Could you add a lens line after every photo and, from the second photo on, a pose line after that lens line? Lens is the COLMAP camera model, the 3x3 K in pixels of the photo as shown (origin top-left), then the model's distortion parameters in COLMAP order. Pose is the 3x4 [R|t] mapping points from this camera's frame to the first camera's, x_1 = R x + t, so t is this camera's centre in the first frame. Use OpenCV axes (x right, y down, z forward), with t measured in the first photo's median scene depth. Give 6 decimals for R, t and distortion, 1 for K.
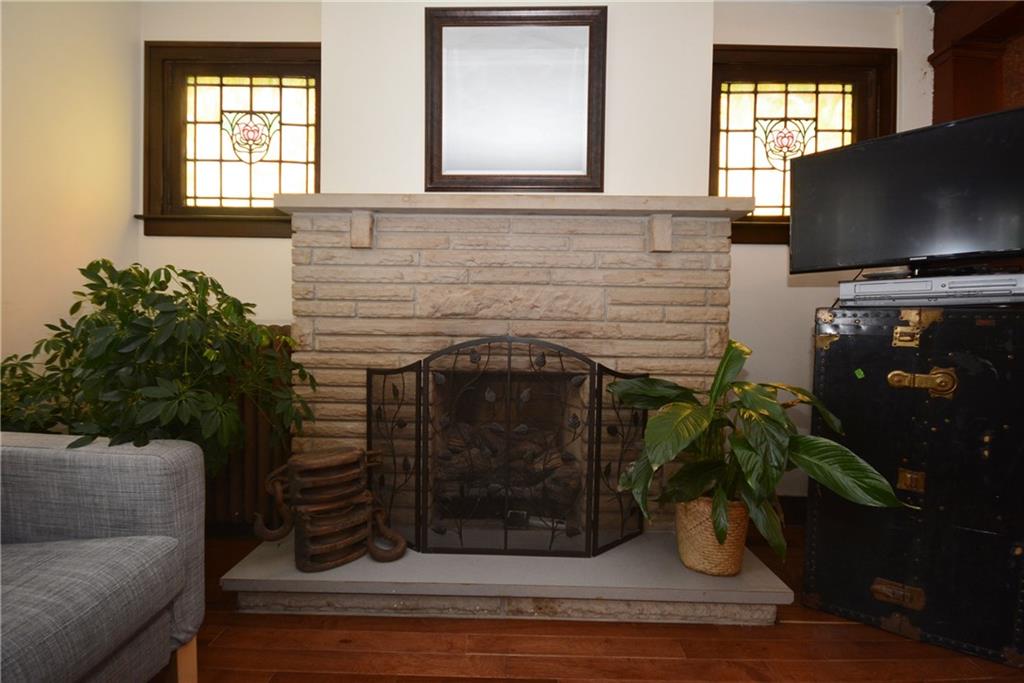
lens RADIAL K [[448.6, 0, 512.0], [0, 448.6, 341.5], [0, 0, 1]] dist [0.001944, -0.007184]
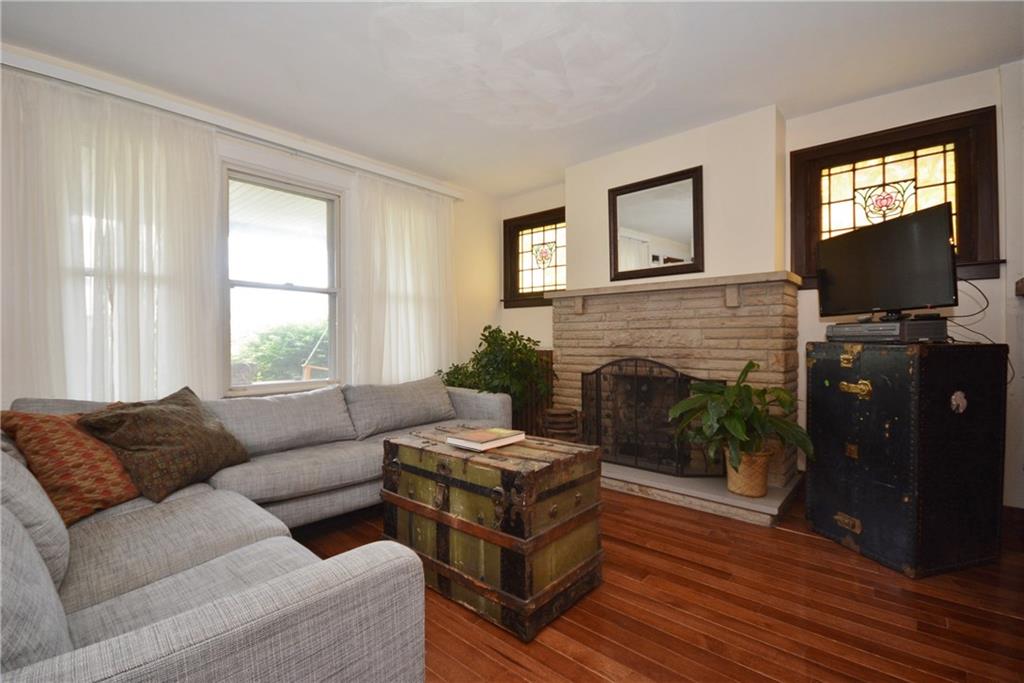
lens RADIAL K [[448.6, 0, 512.0], [0, 448.6, 341.5], [0, 0, 1]] dist [0.001944, -0.007184]
pose [[0.758353, -0.015756, -0.651654, 0.775474], [-0.000261, 0.999700, -0.024475, -0.030578], [0.651845, 0.018731, 0.758121, -0.770928]]
